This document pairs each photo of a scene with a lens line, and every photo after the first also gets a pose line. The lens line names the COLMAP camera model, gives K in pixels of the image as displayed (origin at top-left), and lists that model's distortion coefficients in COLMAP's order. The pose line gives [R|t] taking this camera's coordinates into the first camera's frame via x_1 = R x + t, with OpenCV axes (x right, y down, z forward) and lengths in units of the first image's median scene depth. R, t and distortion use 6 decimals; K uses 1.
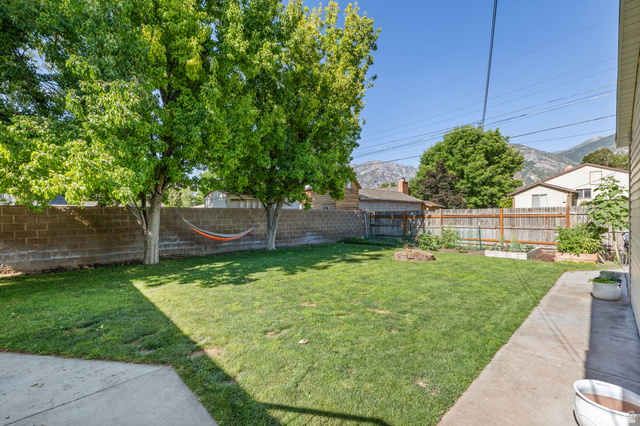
lens RADIAL K [[271.7, 0, 319.2], [0, 271.7, 214.3], [0, 0, 1]] dist [0.013774, -0.000266]
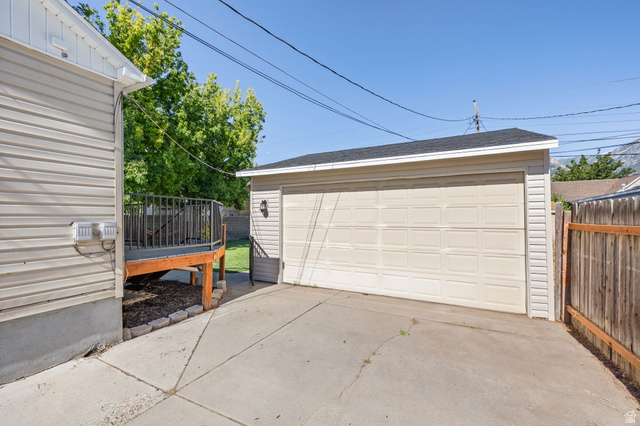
lens RADIAL K [[271.7, 0, 316.9], [0, 271.7, 215.5], [0, 0, 1]] dist [0.013774, -0.000266]
pose [[0.945309, 0.010444, 0.326009, -0.024821], [-0.008359, 0.999935, -0.007796, -0.019107], [-0.326069, 0.004644, 0.945334, -0.681311]]
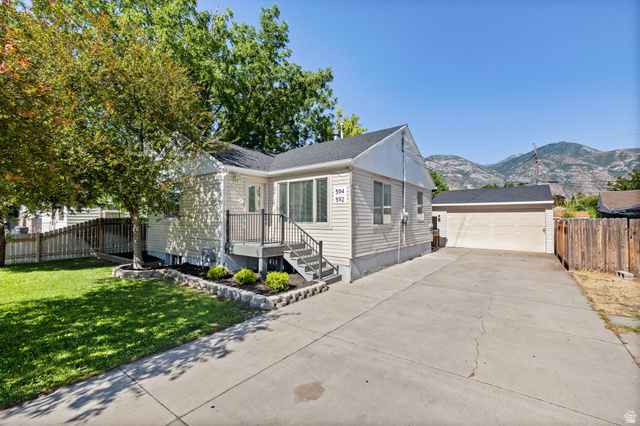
lens RADIAL K [[271.7, 0, 321.8], [0, 271.7, 214.5], [0, 0, 1]] dist [0.013774, -0.000266]
pose [[0.984132, 0.014460, 0.176849, -2.304496], [-0.013690, 0.999891, -0.005570, -0.078723], [-0.176910, 0.003060, 0.984222, -2.853053]]
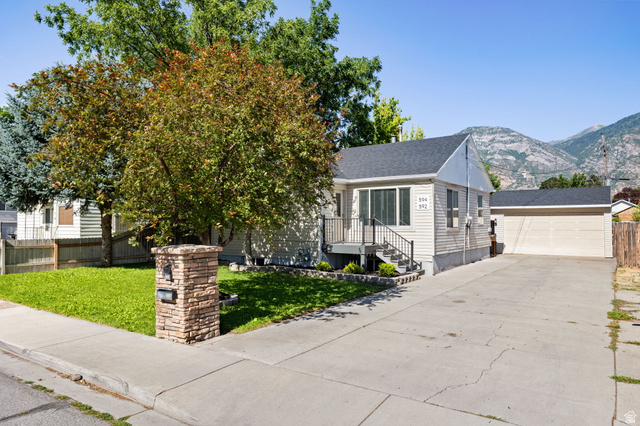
lens RADIAL K [[427.4, 0, 319.0], [0, 427.4, 212.9], [0, 0, 1]] dist [0.007098, 0.005027]
pose [[0.975197, 0.016031, 0.220759, -3.528782], [-0.013290, 0.999815, -0.013896, -0.080445], [-0.220941, 0.010617, 0.975229, -4.350265]]
